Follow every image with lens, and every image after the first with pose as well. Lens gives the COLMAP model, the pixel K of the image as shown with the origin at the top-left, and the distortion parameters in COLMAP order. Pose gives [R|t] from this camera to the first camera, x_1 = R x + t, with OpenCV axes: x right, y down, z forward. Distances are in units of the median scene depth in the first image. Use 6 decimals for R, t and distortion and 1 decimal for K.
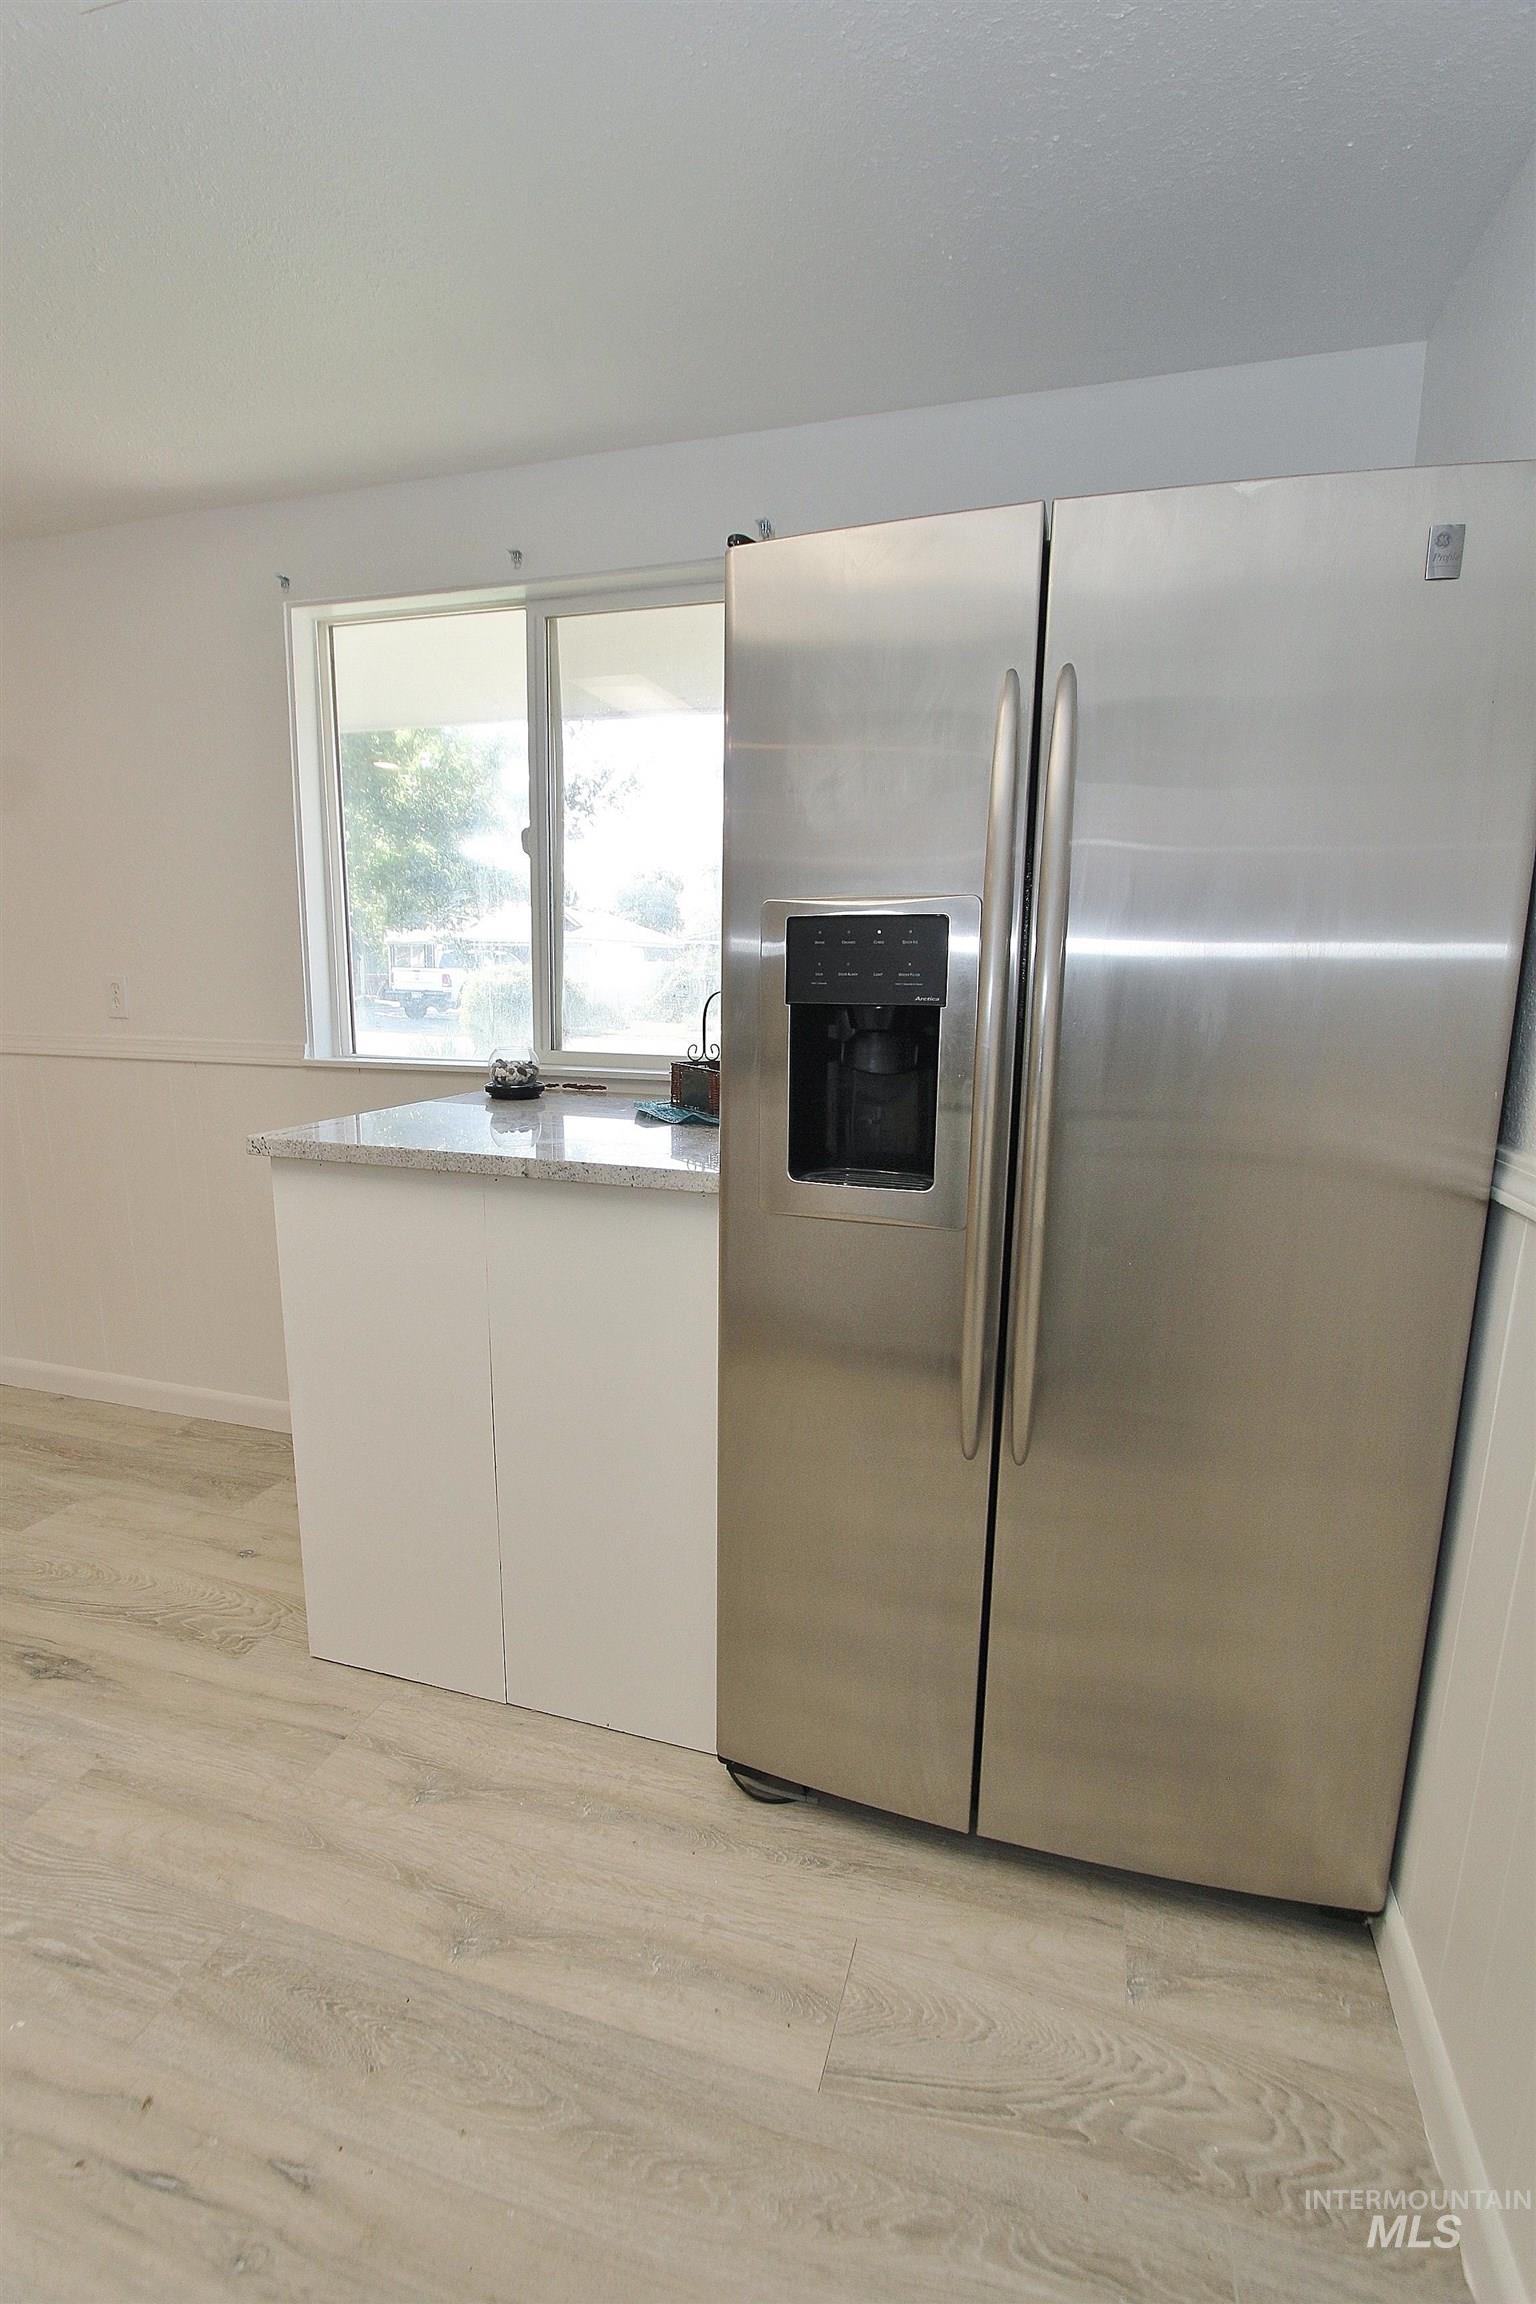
lens RADIAL K [[1055.2, 0, 750.8], [0, 1055.2, 1173.5], [0, 0, 1]] dist [-0.014107, 0.000701]
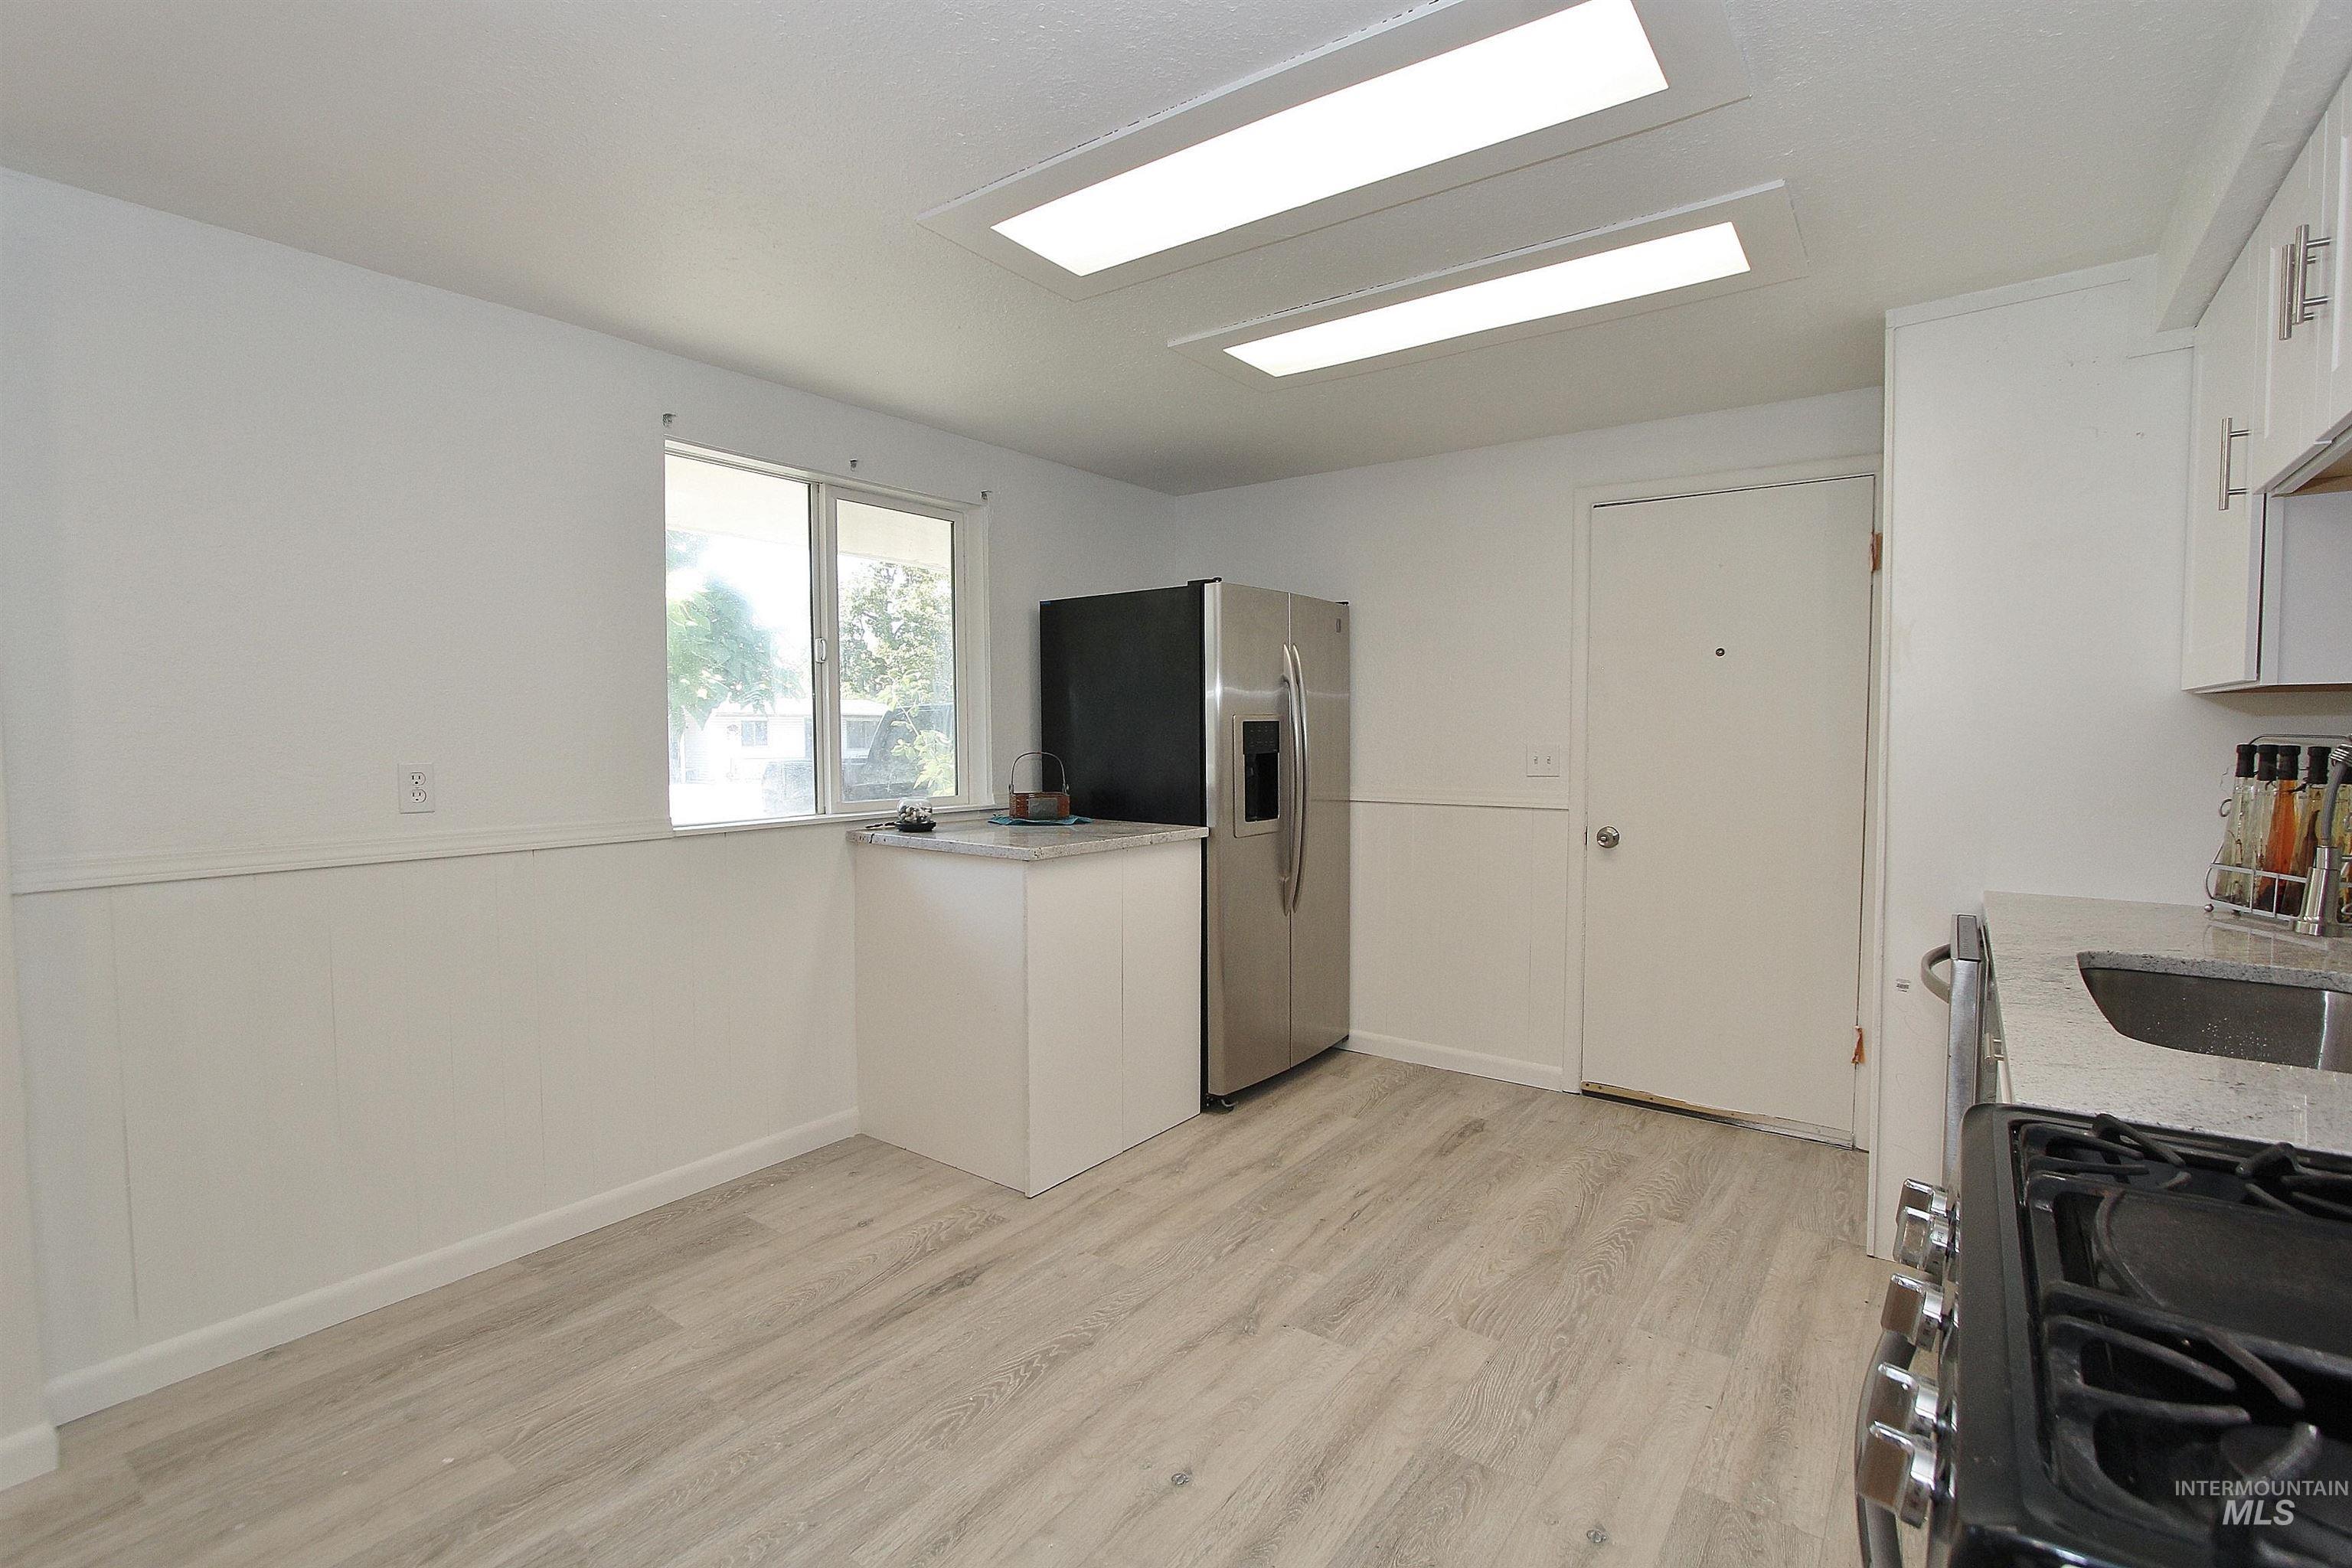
lens RADIAL K [[1077.2, 0, 1162.1], [0, 1077.2, 790.7], [0, 0, 1]] dist [-0.014107, 0.000701]
pose [[0.330683, -0.063859, 0.941579, -2.195701], [0.184903, 0.982755, 0.001714, -0.097082], [-0.925451, 0.173534, 0.336788, 0.263034]]
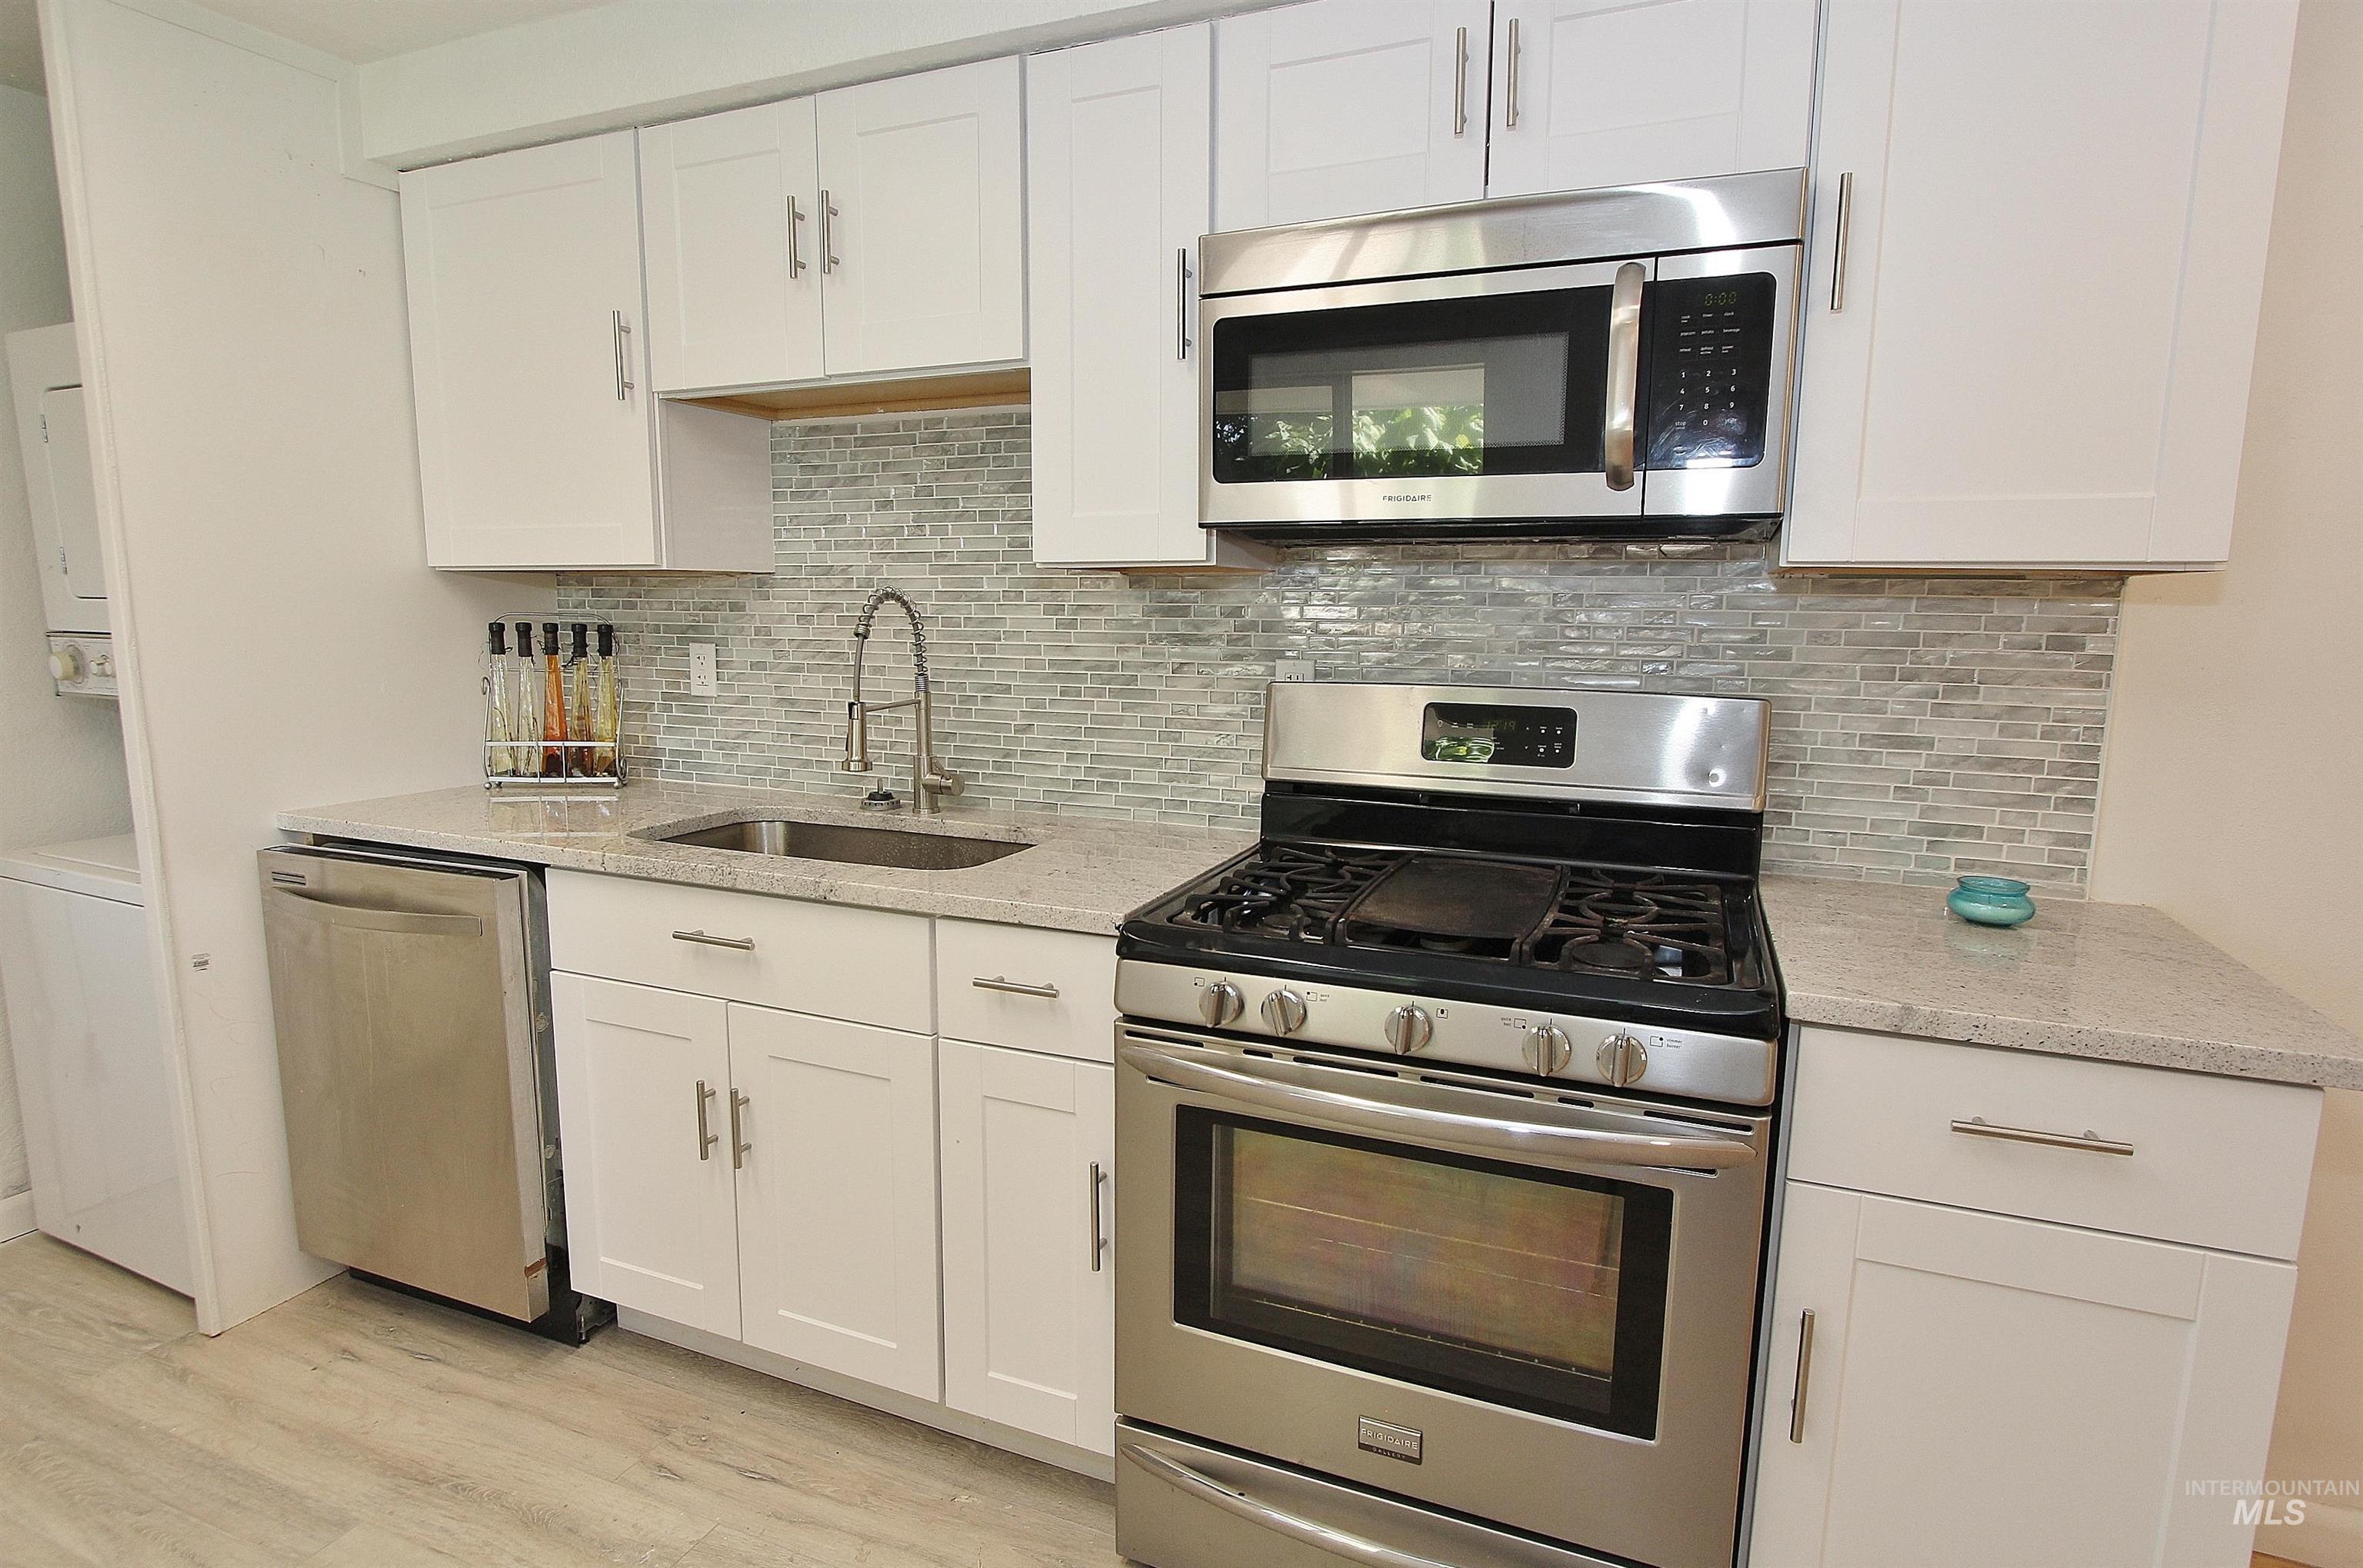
lens RADIAL K [[1237.5, 0, 1173.2], [0, 1237.5, 779.4], [0, 0, 1]] dist [-0.021733, 0.008207]
pose [[-0.995520, -0.029464, 0.089848, -1.485517], [0.001468, 0.945282, 0.326250, -0.228806], [-0.094544, 0.324920, -0.941004, 0.938076]]
